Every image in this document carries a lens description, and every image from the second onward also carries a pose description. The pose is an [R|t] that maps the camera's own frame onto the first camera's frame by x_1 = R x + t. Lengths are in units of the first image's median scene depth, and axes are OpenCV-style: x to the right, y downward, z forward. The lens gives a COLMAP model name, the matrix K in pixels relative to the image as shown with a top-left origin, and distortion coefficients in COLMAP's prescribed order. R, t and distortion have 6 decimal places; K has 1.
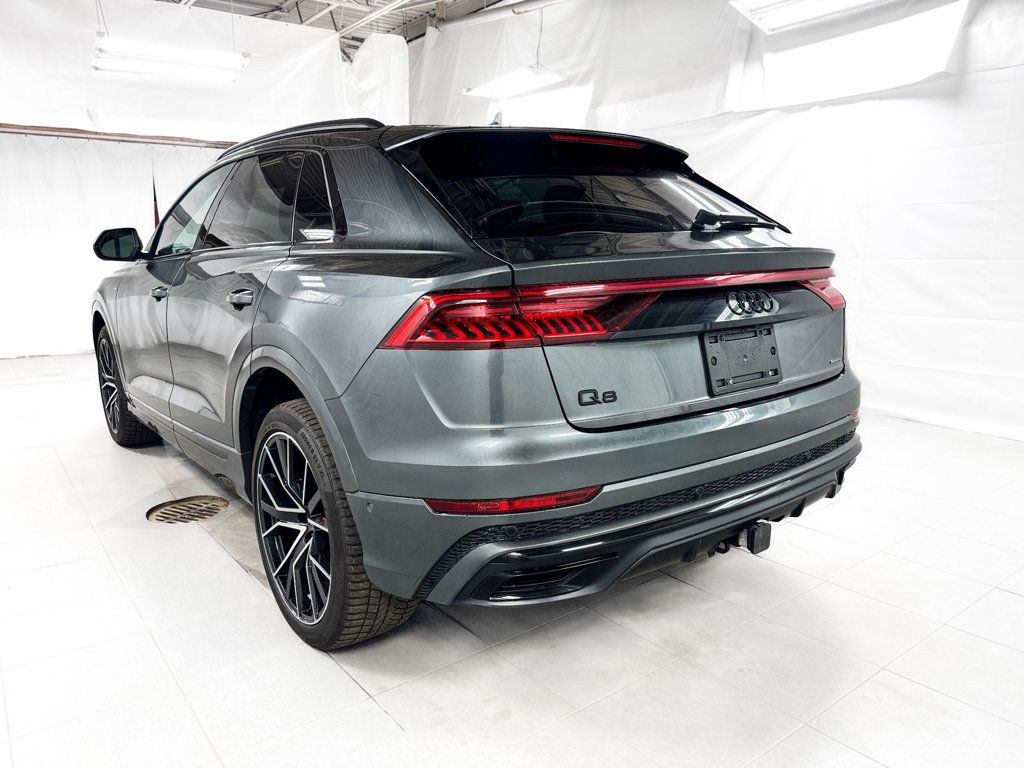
lens RADIAL K [[737.2, 0, 512.0], [0, 737.2, 384.0], [0, 0, 1]] dist [0.032573, -0.008697]
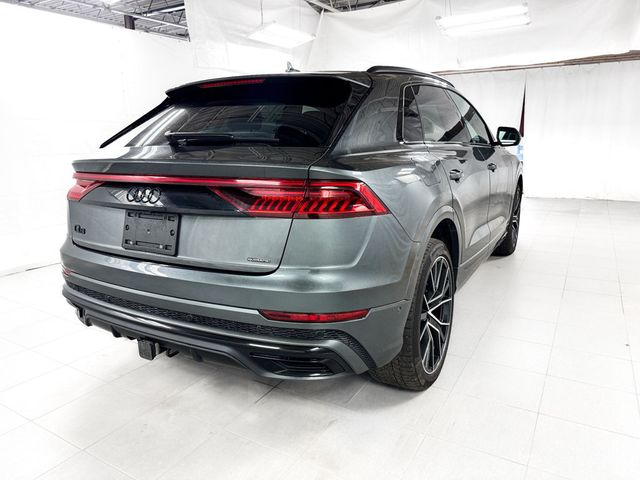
lens RADIAL K [[473.7, 0, 320.0], [0, 473.7, 240.0], [0, 0, 1]] dist [0.005661, -0.003882]
pose [[0.389501, 0.203529, -0.898257, 0.870497], [-0.158594, 0.975532, 0.152268, -0.145001], [0.907269, 0.083149, 0.412249, 0.601368]]
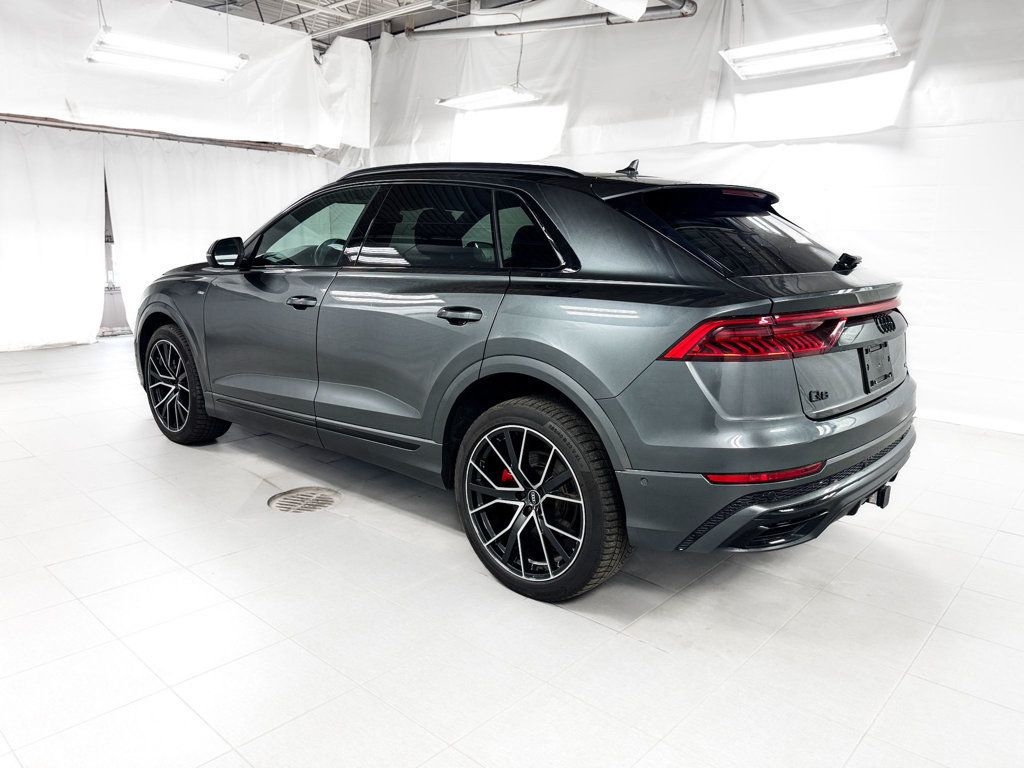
lens RADIAL K [[737.2, 0, 512.0], [0, 737.2, 384.0], [0, 0, 1]] dist [0.032573, -0.008697]
pose [[0.982788, -0.006620, 0.184616, -0.394057], [0.004816, 0.999936, 0.010222, -0.011483], [-0.184672, -0.009157, 0.982758, -0.139575]]
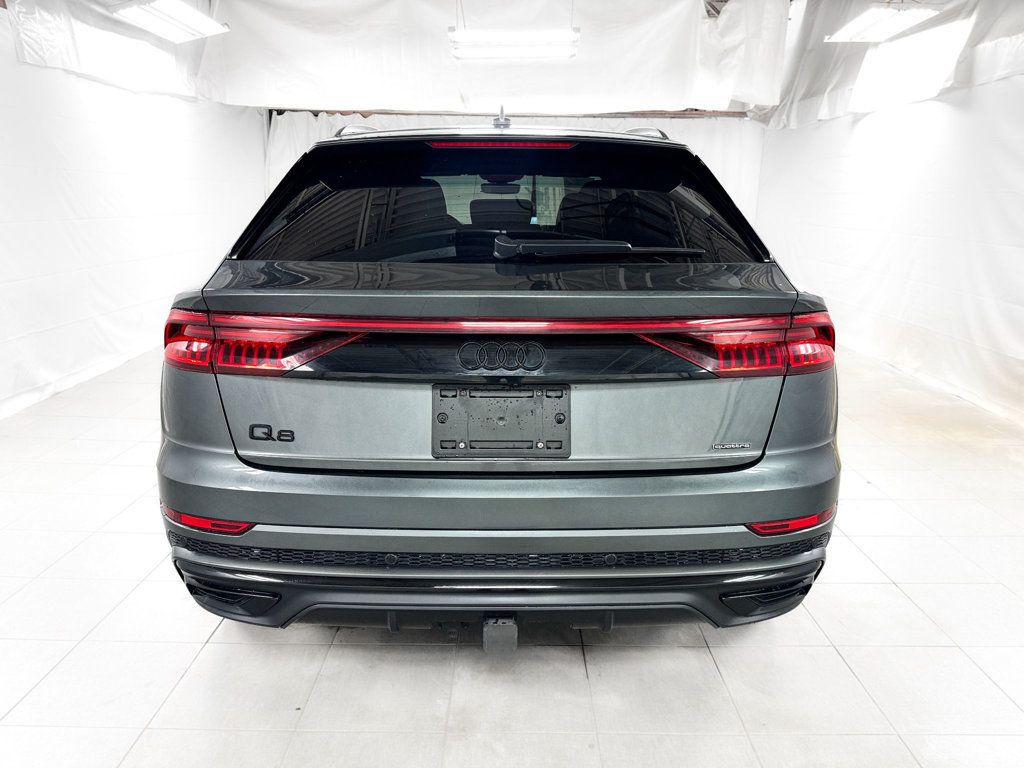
lens RADIAL K [[747.7, 0, 518.8], [0, 747.7, 382.7], [0, 0, 1]] dist [0.020302, -0.003593]
pose [[0.804510, 0.161770, -0.571484, 0.525415], [-0.129721, 0.986822, 0.096725, -0.105092], [0.579600, -0.003683, 0.814893, 0.218065]]
